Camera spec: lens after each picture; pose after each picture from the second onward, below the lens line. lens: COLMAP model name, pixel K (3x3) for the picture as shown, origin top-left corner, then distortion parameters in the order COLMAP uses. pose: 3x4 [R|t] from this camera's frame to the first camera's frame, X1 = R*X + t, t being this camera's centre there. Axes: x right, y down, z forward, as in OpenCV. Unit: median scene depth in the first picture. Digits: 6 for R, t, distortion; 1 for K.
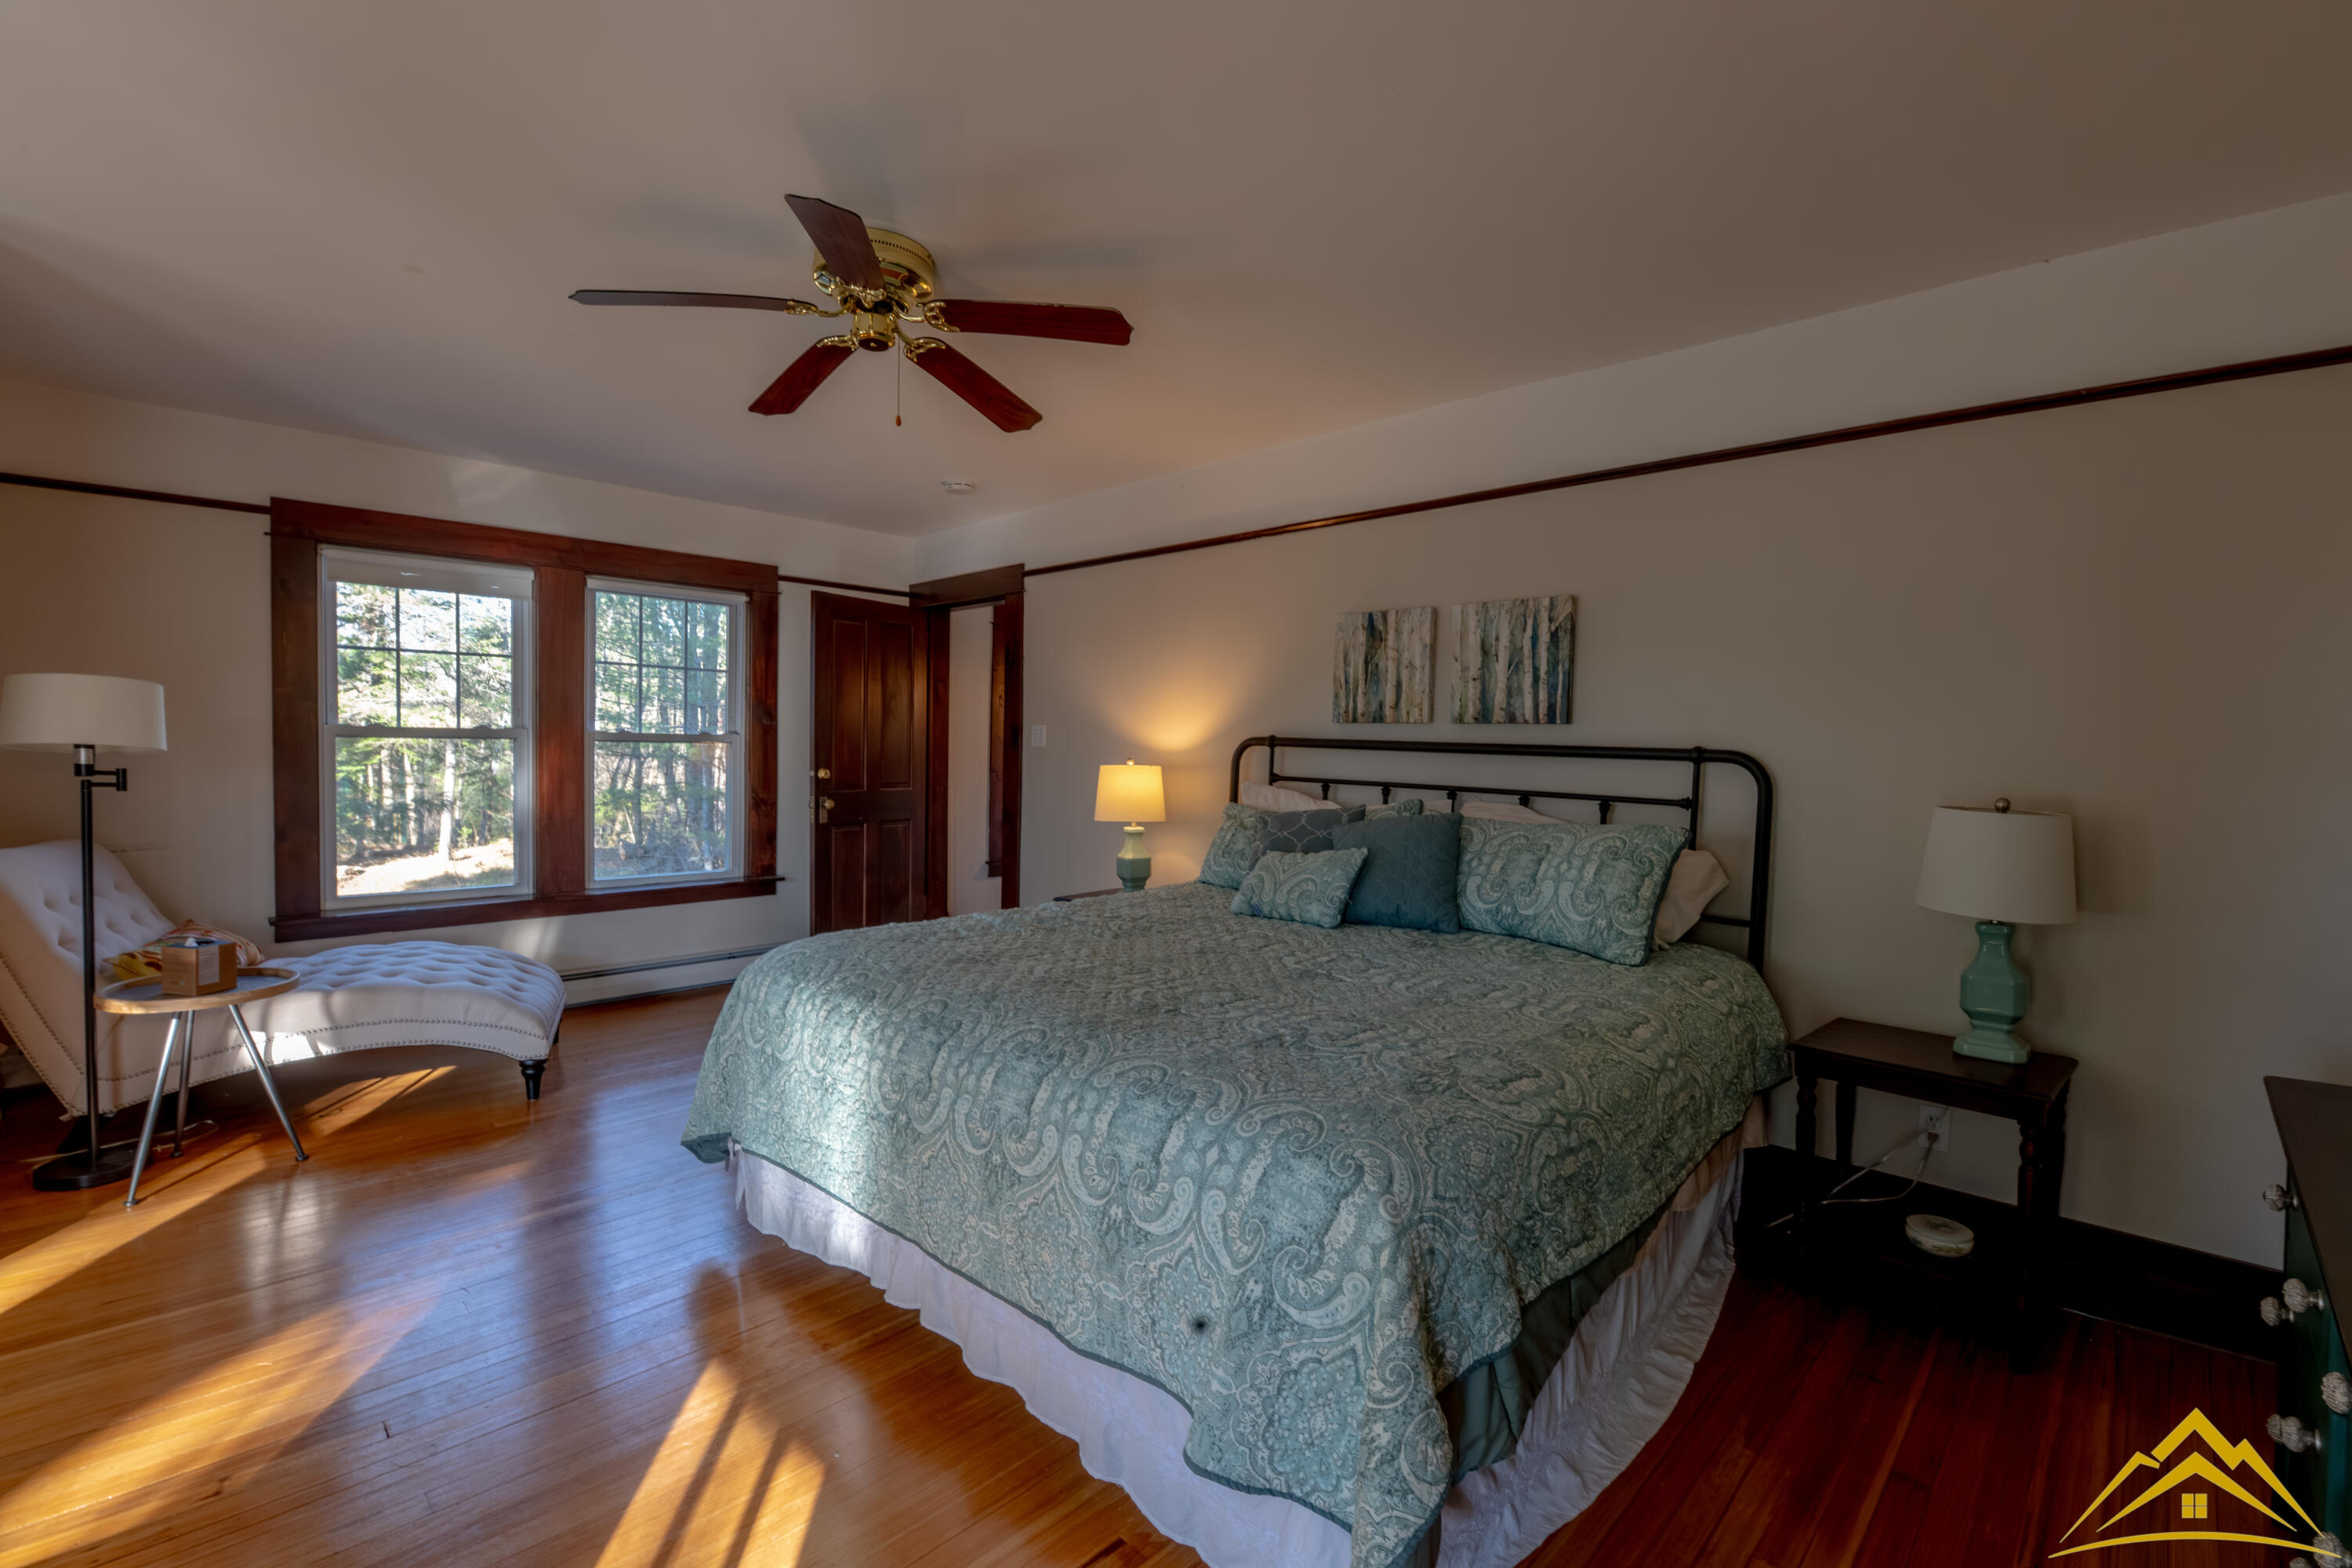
lens RADIAL K [[1012.3, 0, 1176.0], [0, 1012.3, 784.0], [0, 0, 1]] dist [-0.001643, -0.000091]
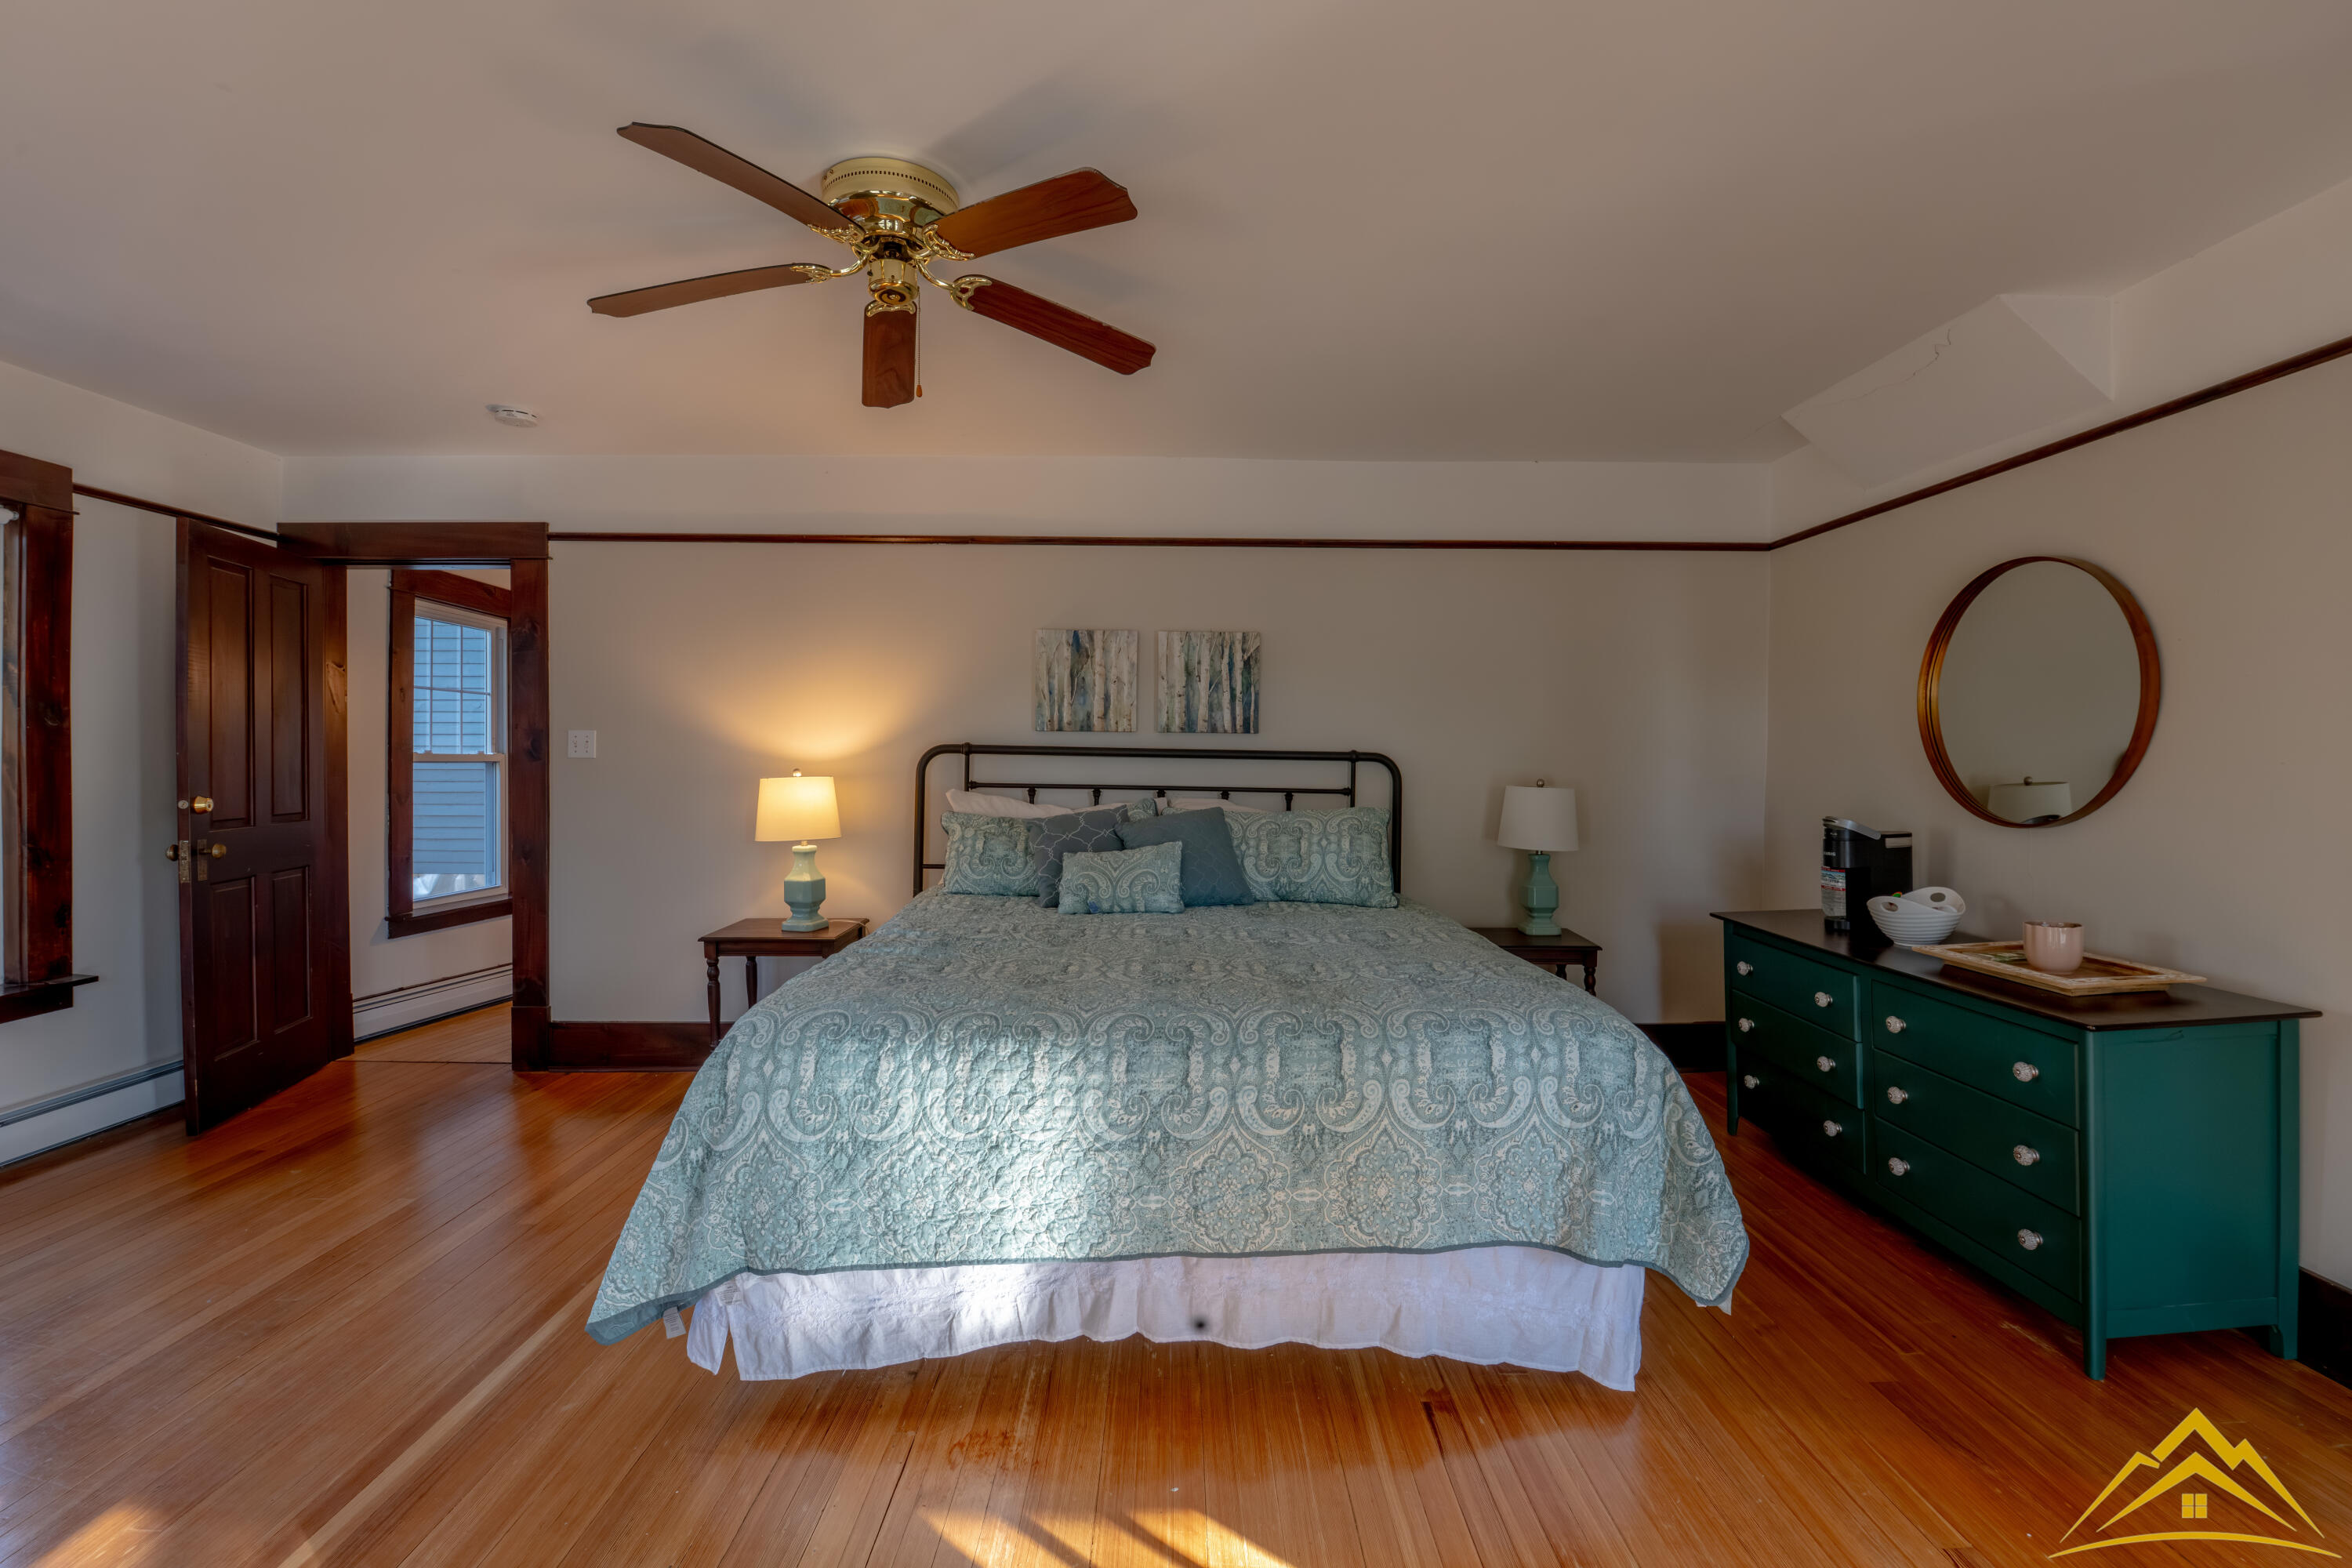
lens RADIAL K [[1019.8, 0, 1173.9], [0, 1019.8, 771.6], [0, 0, 1]] dist [-0.001265, -0.012102]
pose [[0.700066, -0.023643, 0.713687, -0.586411], [0.035163, 0.999381, -0.001383, -0.013037], [-0.713212, 0.026064, 0.700464, 0.173556]]
